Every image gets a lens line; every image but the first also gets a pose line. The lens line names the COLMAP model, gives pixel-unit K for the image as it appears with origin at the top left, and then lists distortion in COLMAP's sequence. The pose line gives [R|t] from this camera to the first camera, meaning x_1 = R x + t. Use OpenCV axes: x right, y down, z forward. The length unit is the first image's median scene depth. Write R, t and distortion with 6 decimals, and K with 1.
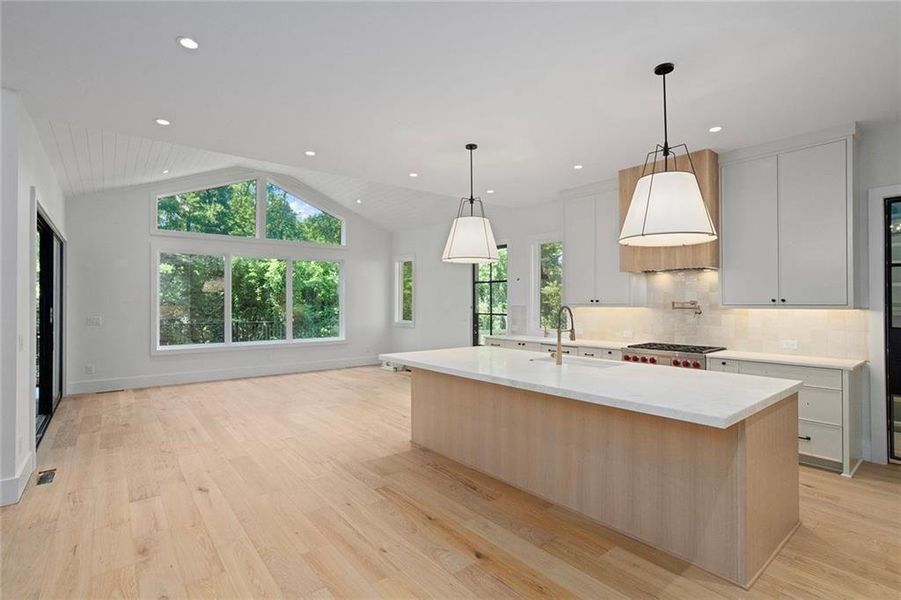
lens RADIAL K [[423.3, 0, 450.5], [0, 423.3, 301.5], [0, 0, 1]] dist [-0.001621, 0.000487]
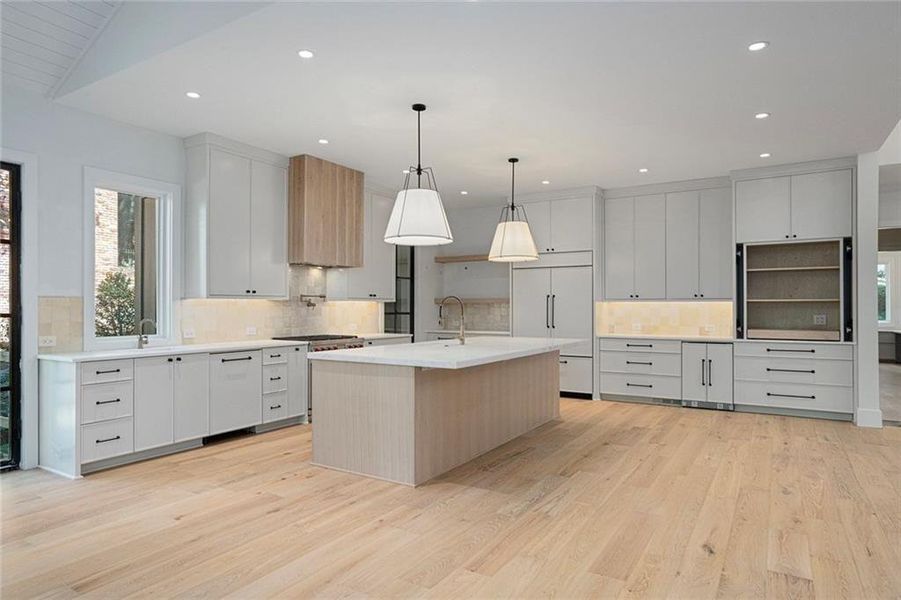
lens RADIAL K [[530.6, 0, 450.7], [0, 530.6, 304.6], [0, 0, 1]] dist [-0.003035, 0.001733]
pose [[-0.333051, 0.012101, 0.942831, -1.199732], [-0.009458, 0.999824, -0.016173, 0.063126], [-0.942861, -0.014303, -0.332878, 1.604246]]
